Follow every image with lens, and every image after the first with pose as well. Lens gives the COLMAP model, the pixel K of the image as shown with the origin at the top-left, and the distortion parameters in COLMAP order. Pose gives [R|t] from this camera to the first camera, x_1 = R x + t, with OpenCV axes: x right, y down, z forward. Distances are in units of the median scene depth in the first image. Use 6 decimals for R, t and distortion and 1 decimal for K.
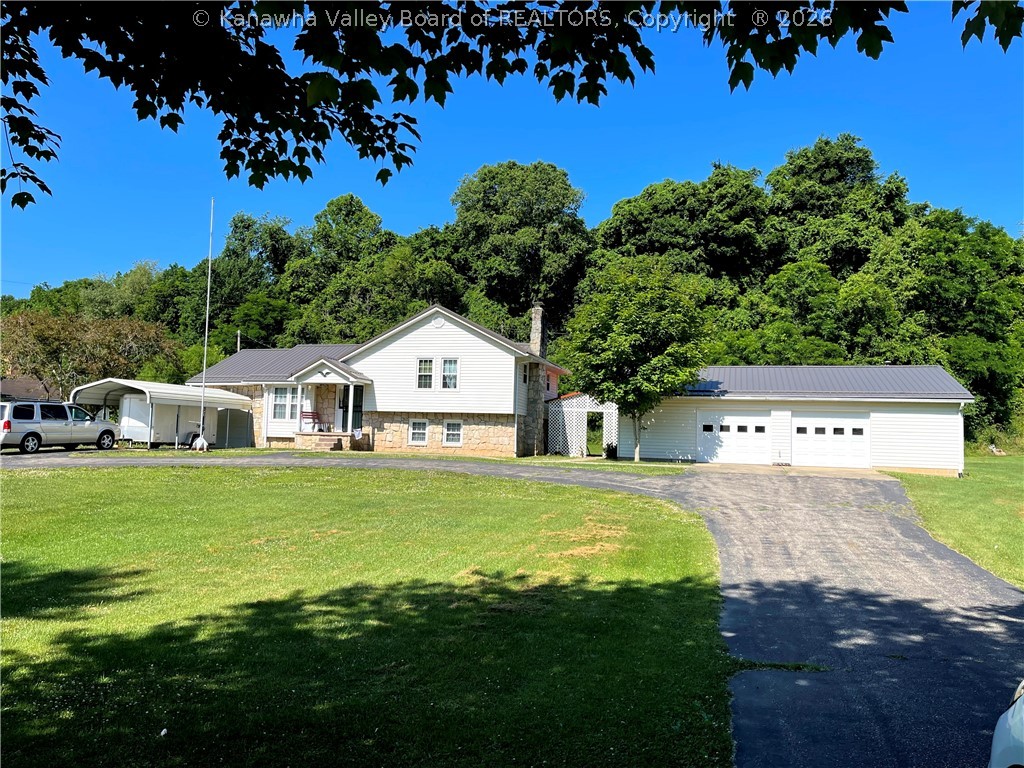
lens RADIAL K [[772.2, 0, 512.4], [0, 772.2, 384.4], [0, 0, 1]] dist [0.004692, 0.000296]
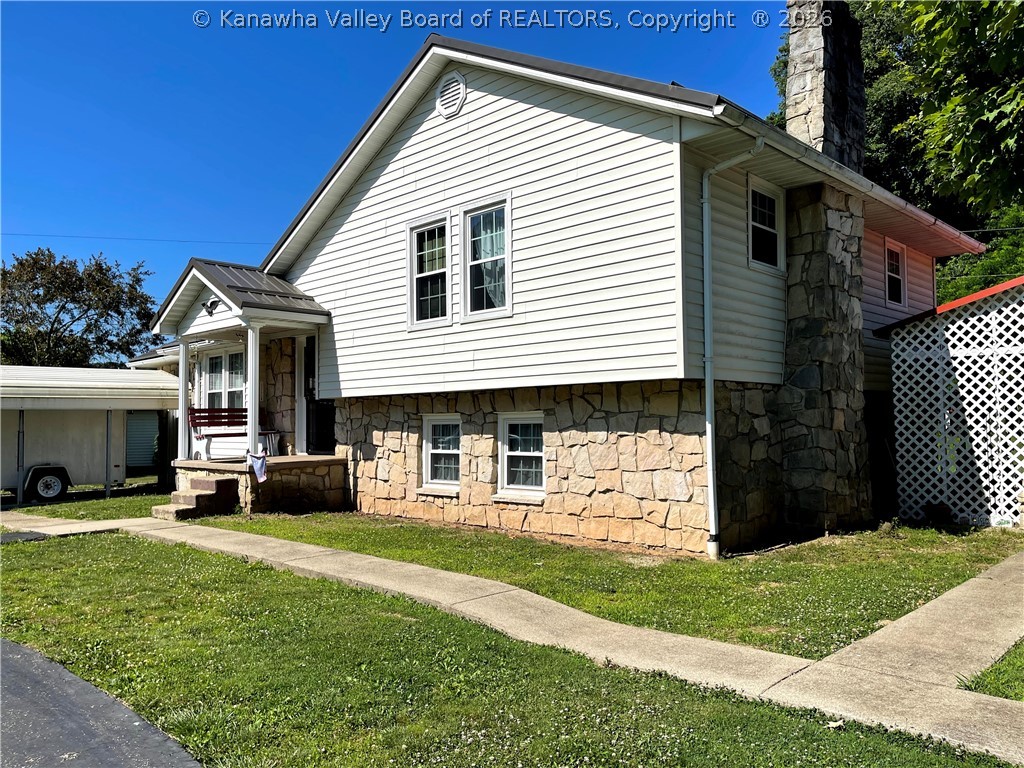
lens RADIAL K [[772.2, 0, 510.5], [0, 772.2, 382.5], [0, 0, 1]] dist [0.004692, 0.000296]
pose [[0.874955, -0.065570, -0.479744, 0.065637], [0.072280, 0.997374, -0.004494, 0.035074], [0.478779, -0.030744, 0.877397, 0.732207]]
